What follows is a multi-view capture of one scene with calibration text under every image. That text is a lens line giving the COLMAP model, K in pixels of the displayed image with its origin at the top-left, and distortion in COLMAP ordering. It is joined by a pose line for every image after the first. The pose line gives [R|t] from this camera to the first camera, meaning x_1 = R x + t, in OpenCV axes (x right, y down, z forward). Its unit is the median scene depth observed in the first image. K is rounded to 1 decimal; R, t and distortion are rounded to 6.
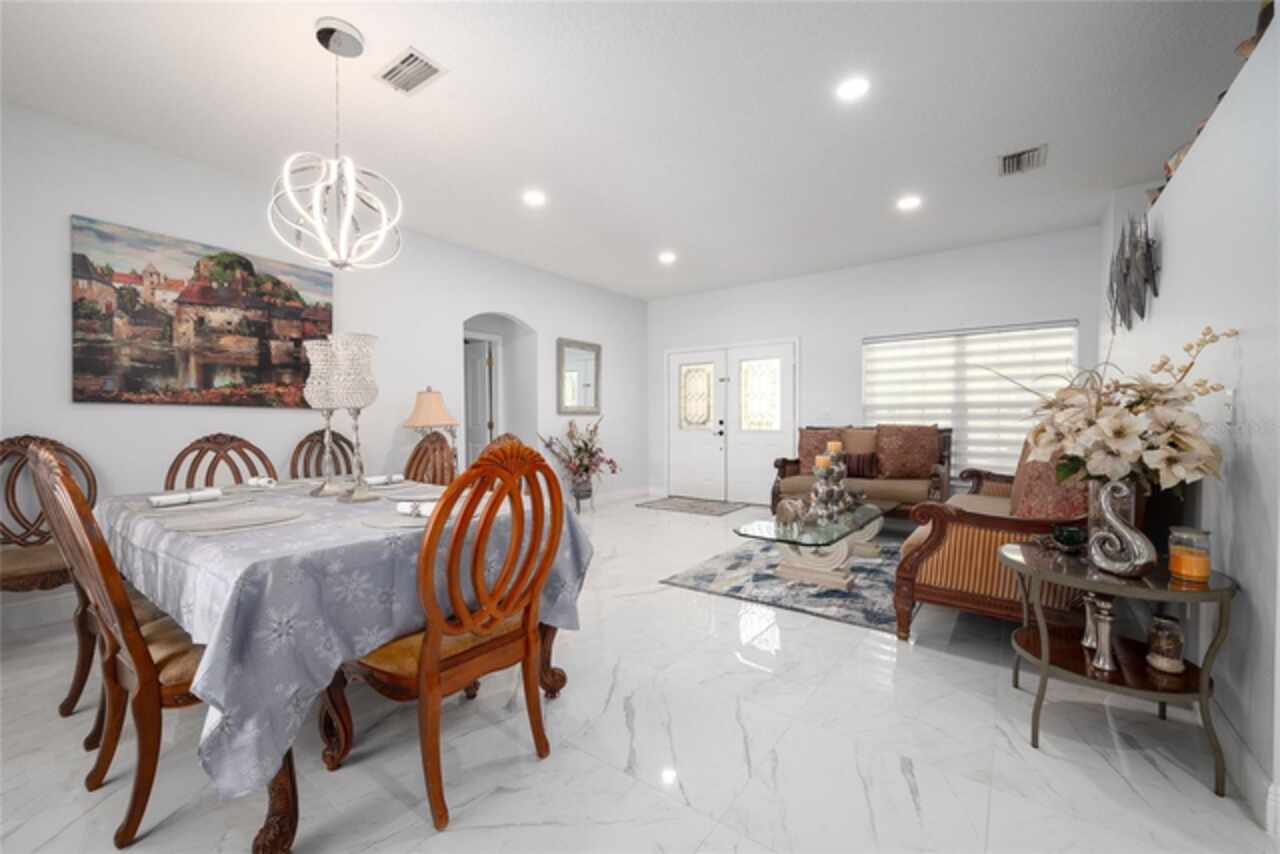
lens RADIAL K [[508.9, 0, 647.3], [0, 508.9, 432.9], [0, 0, 1]] dist [-0.000969, 0.000224]
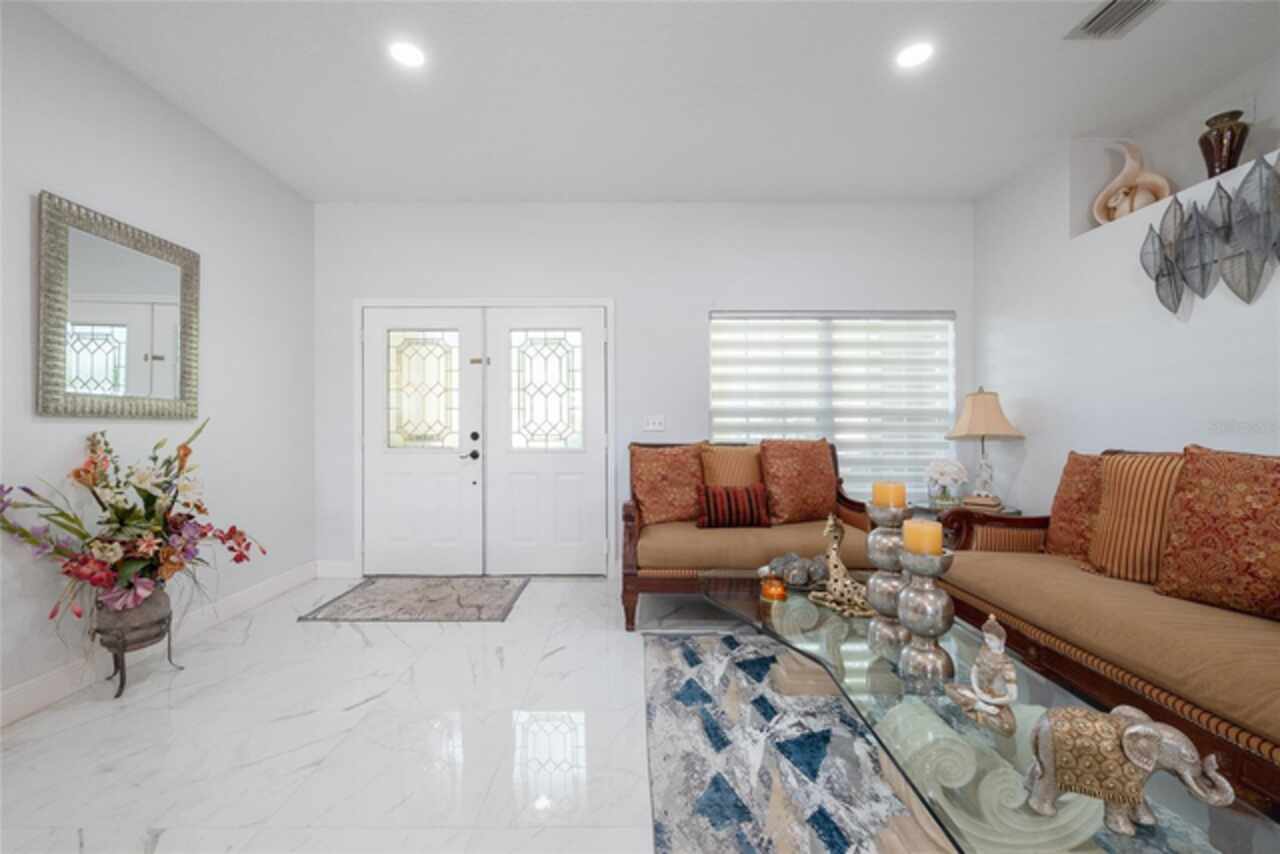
lens RADIAL K [[510.0, 0, 627.6], [0, 510.0, 430.2], [0, 0, 1]] dist [-0.001416, 0.000017]
pose [[0.808524, 0.001399, 0.588462, -0.057642], [0.012972, 0.999712, -0.020200, -0.014947], [-0.588321, 0.023966, 0.808273, 0.498654]]
